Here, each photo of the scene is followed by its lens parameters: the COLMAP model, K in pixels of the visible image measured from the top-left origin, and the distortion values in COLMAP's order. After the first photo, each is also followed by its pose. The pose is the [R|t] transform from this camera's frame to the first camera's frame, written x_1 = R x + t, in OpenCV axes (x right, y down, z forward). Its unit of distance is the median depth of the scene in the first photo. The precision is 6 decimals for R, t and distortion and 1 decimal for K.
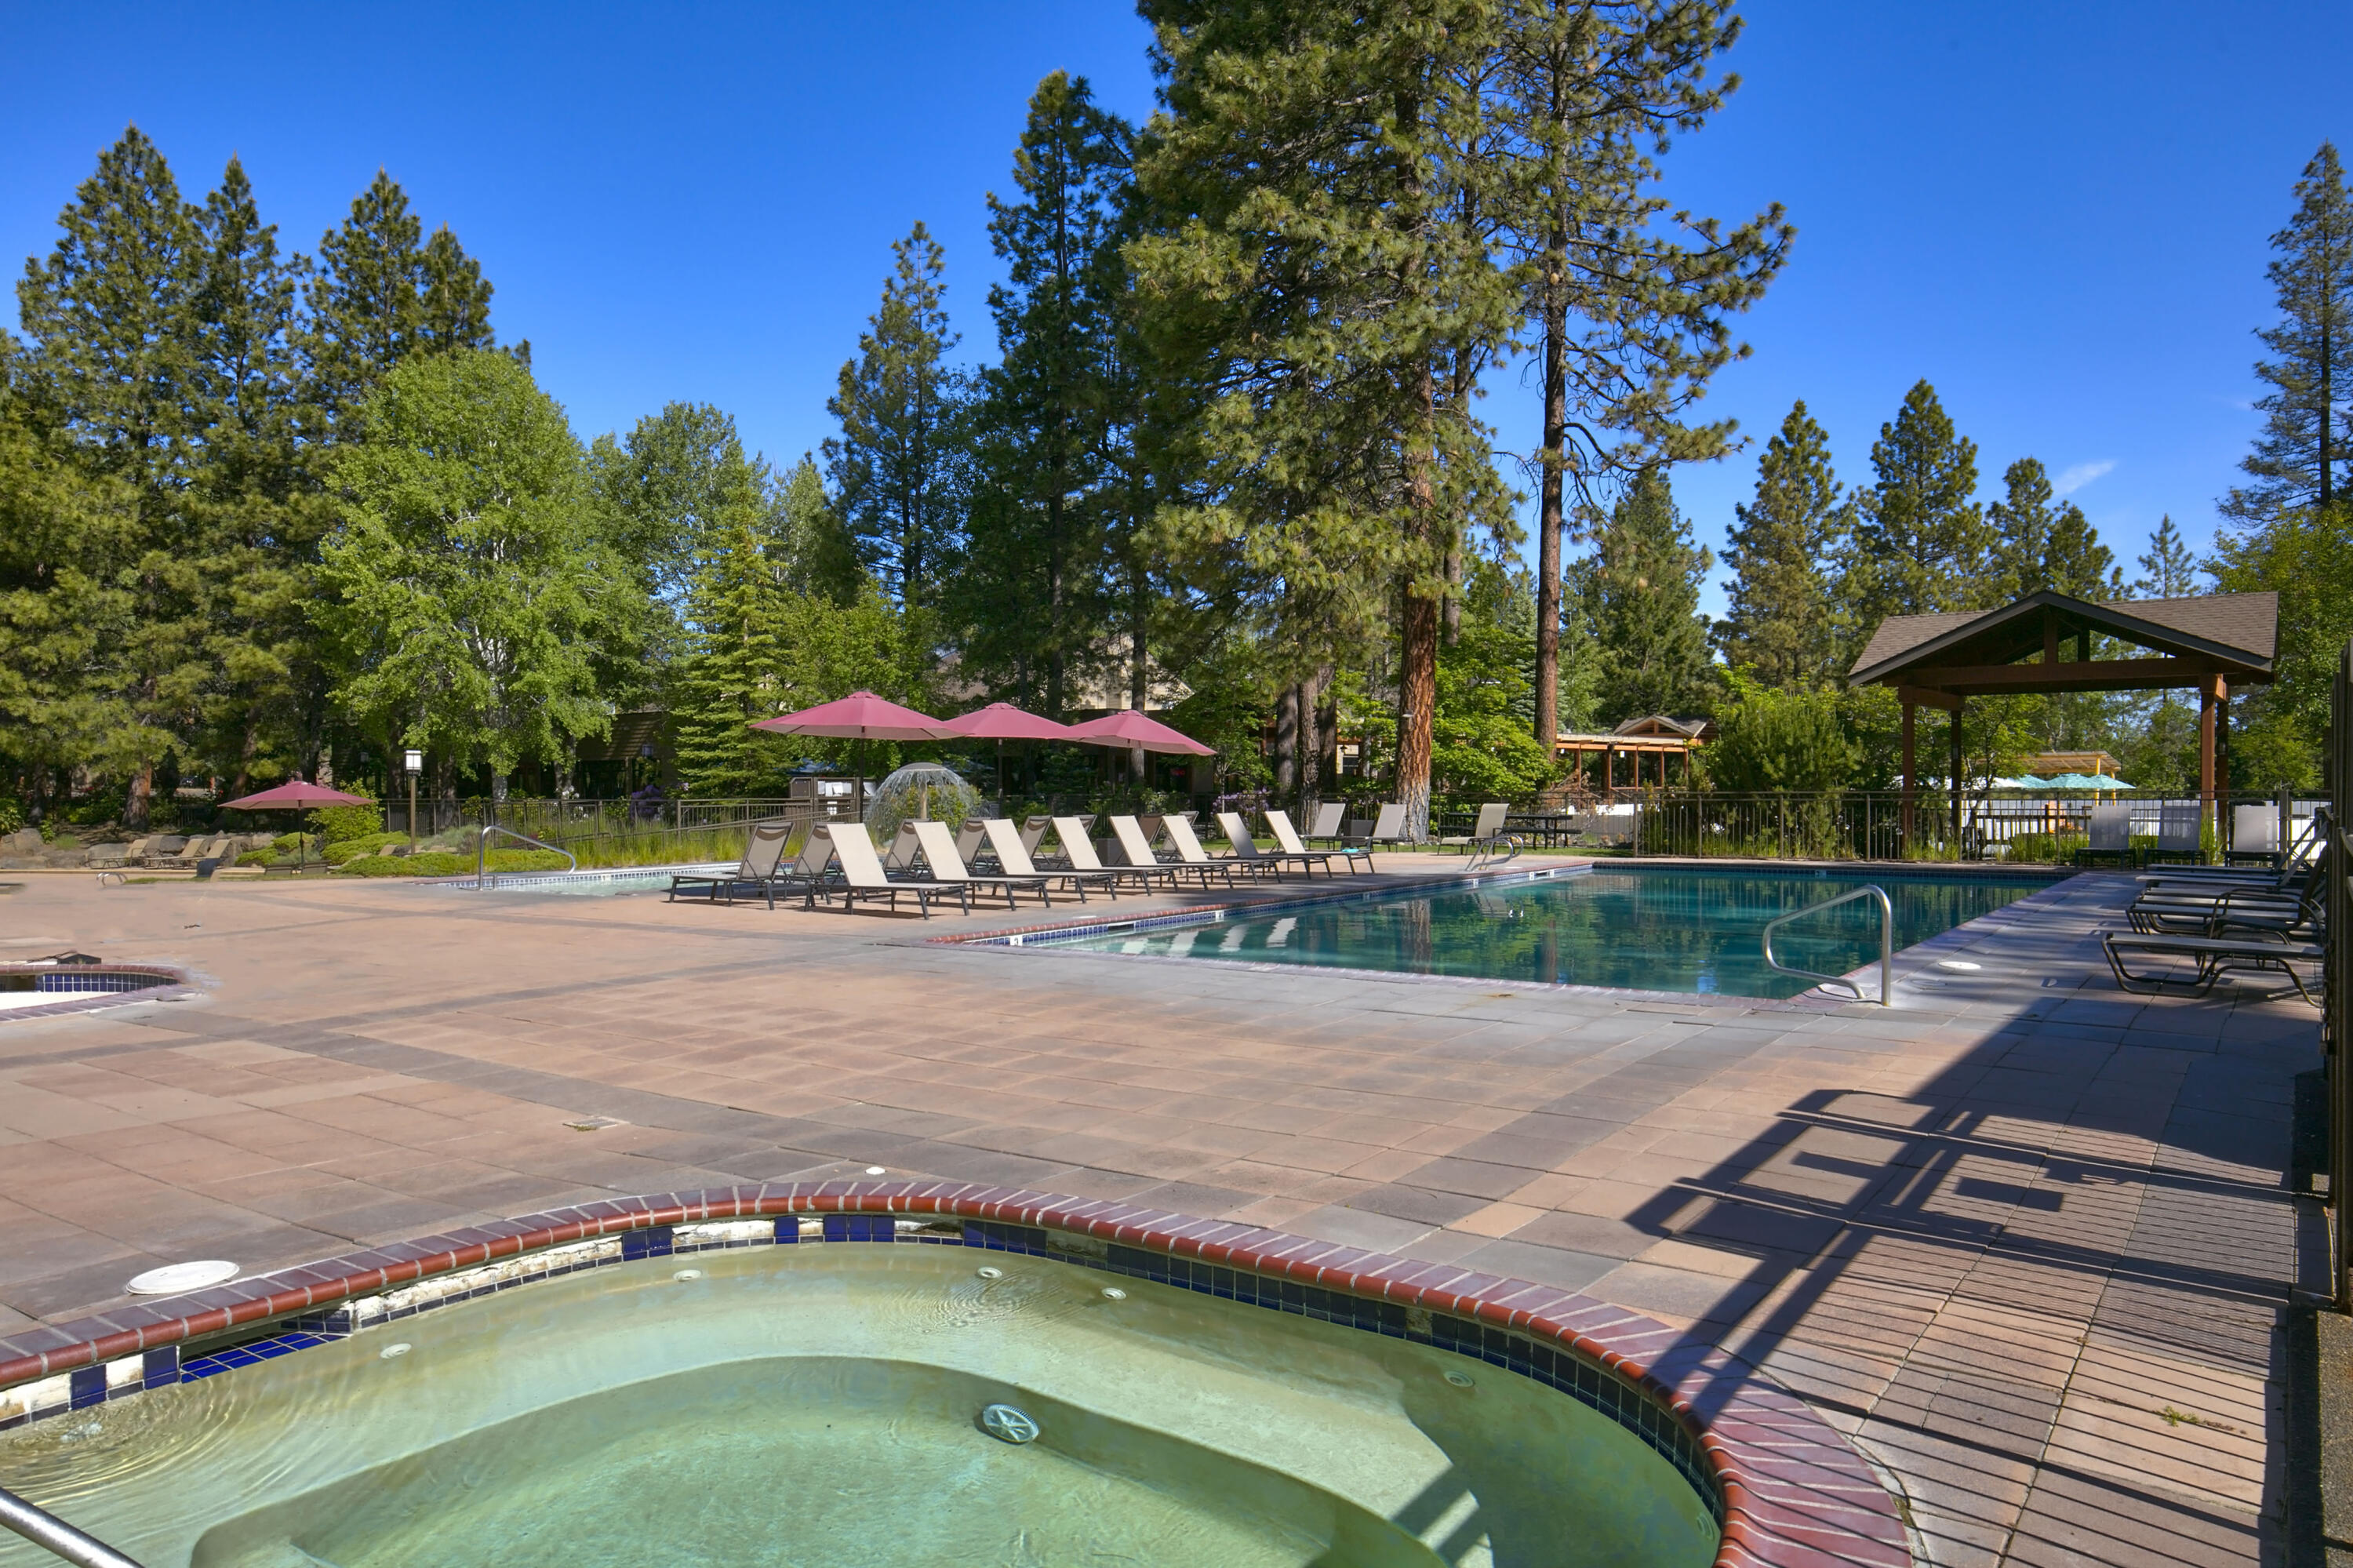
lens RADIAL K [[1552.2, 0, 1176.5], [0, 1552.2, 784.0], [0, 0, 1]] dist [-0.003378, -0.001126]
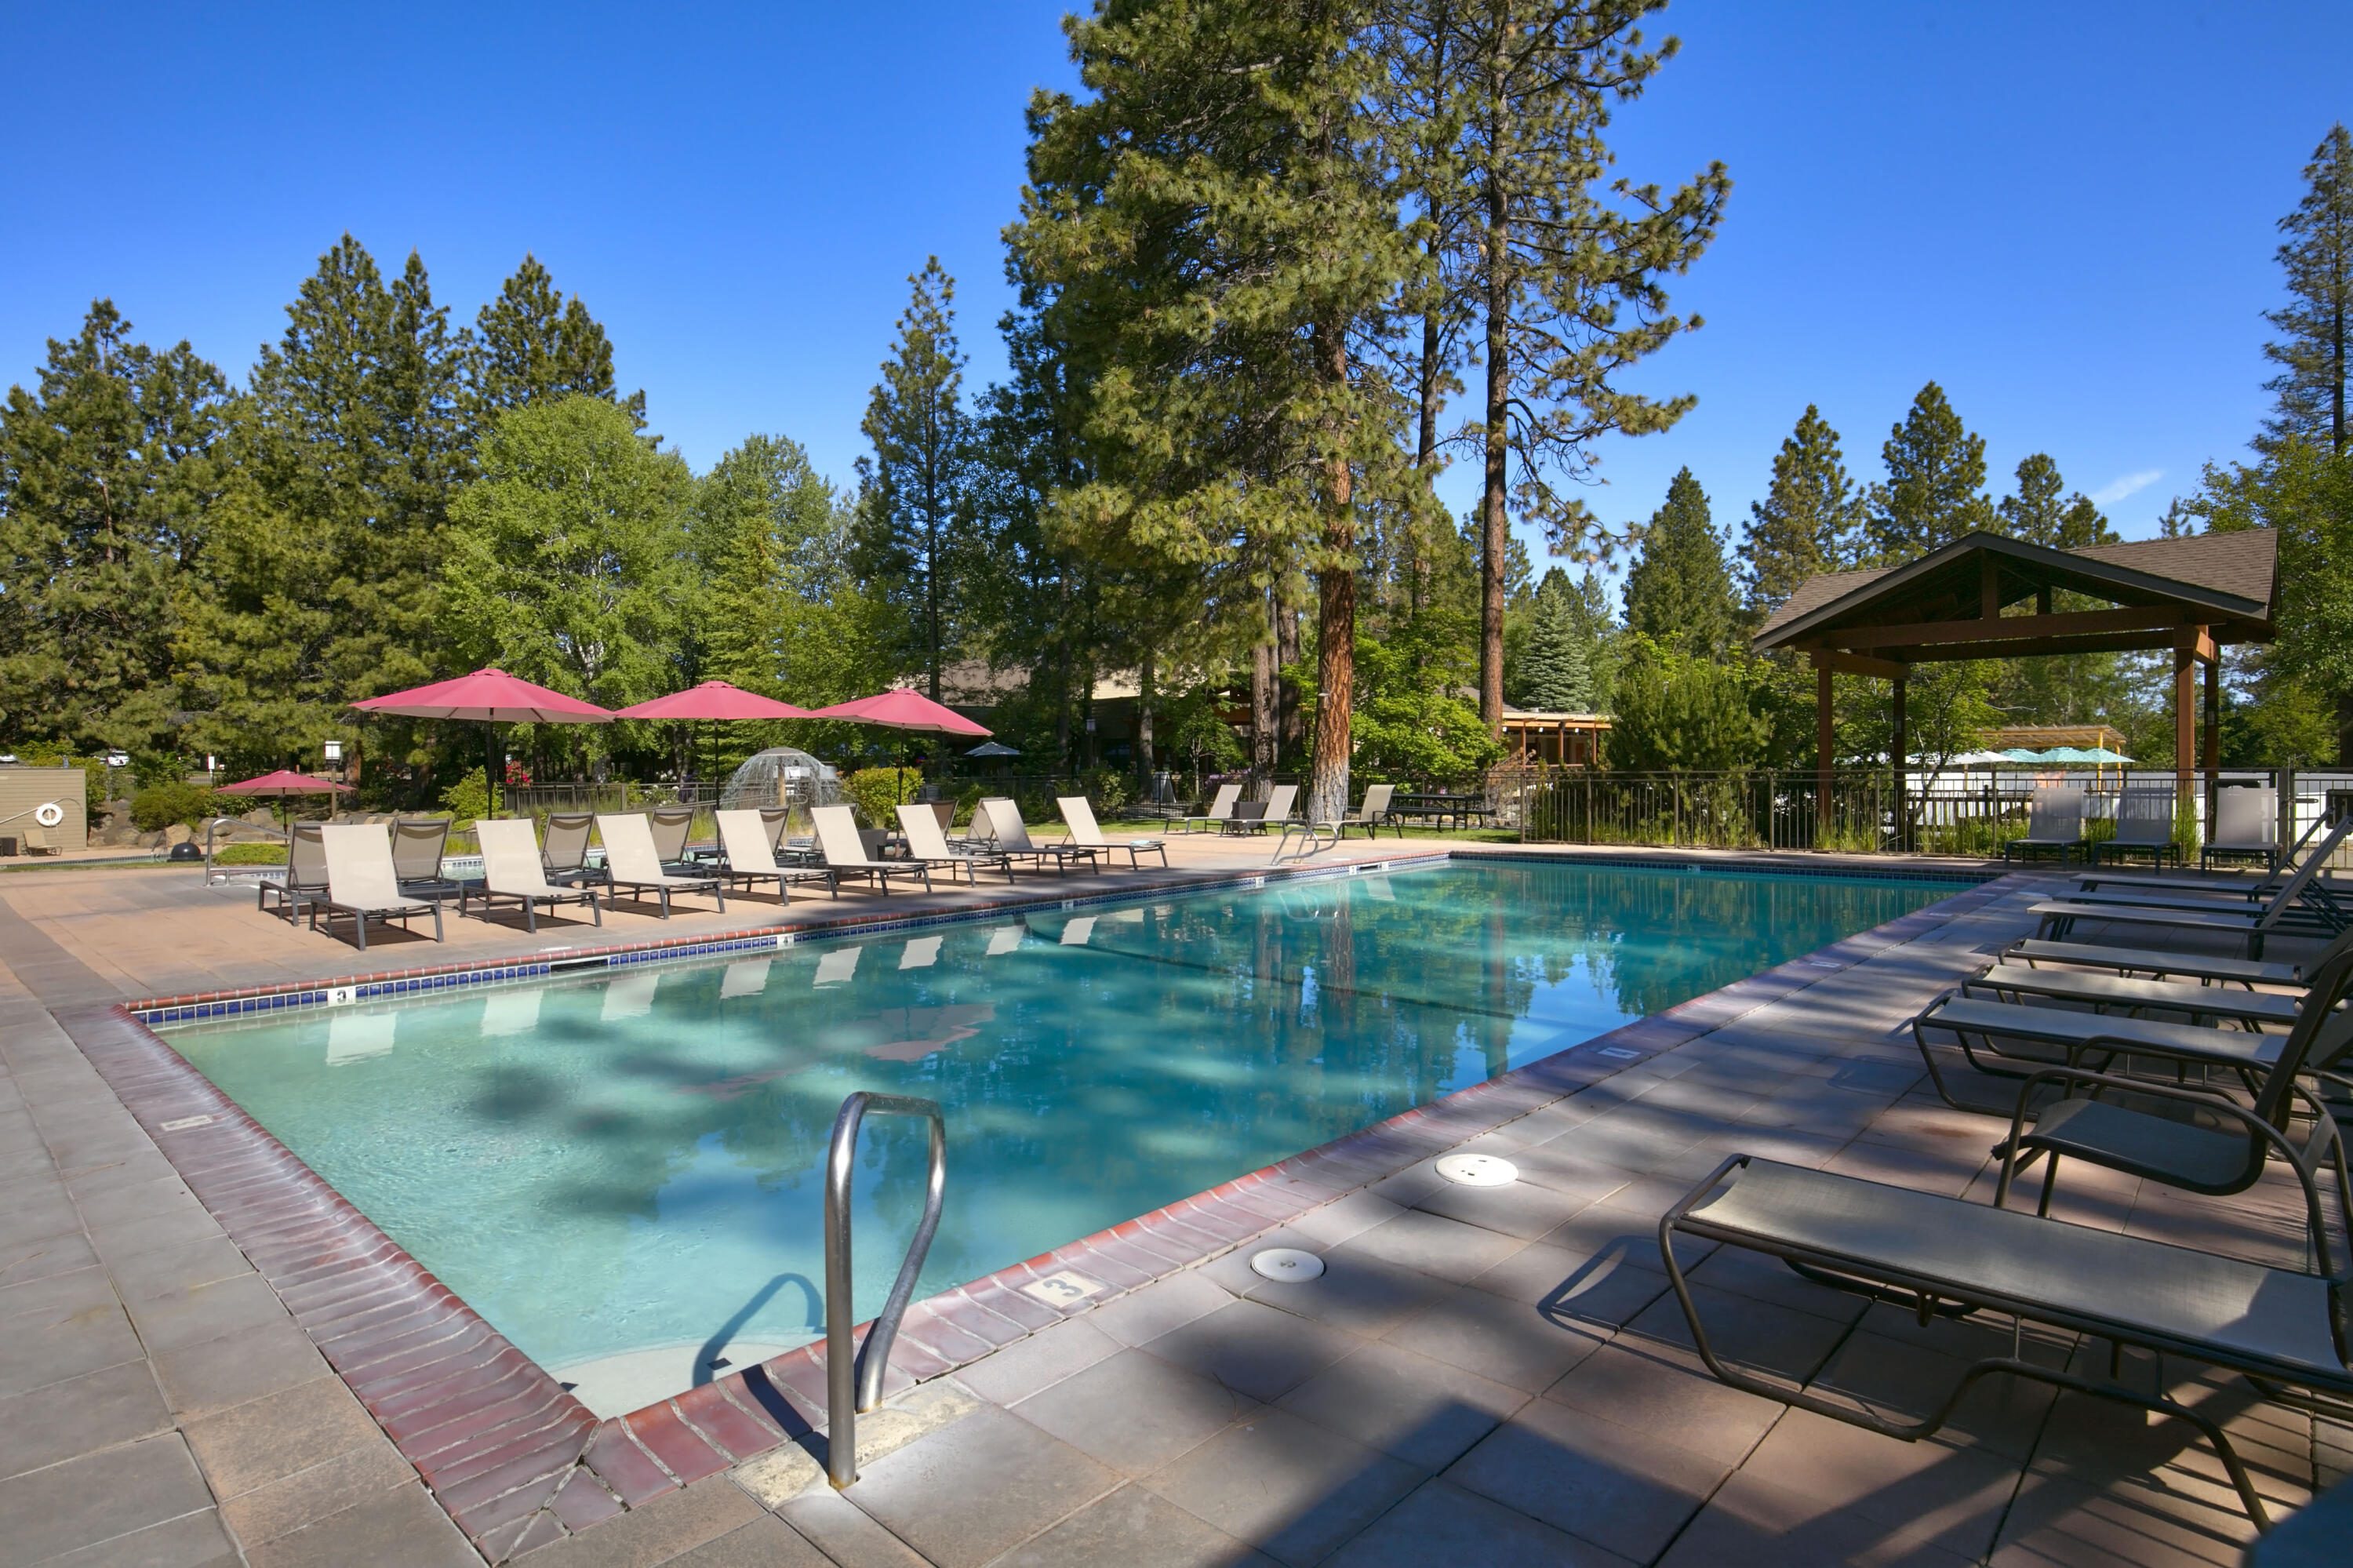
lens RADIAL K [[1239.0, 0, 1176.8], [0, 1239.0, 765.9], [0, 0, 1]] dist [-0.034172, 0.011673]
pose [[0.991826, -0.007980, -0.127348, 0.111478], [0.008406, 0.999961, 0.002808, -0.001418], [0.127321, -0.003856, 0.991854, 0.150048]]
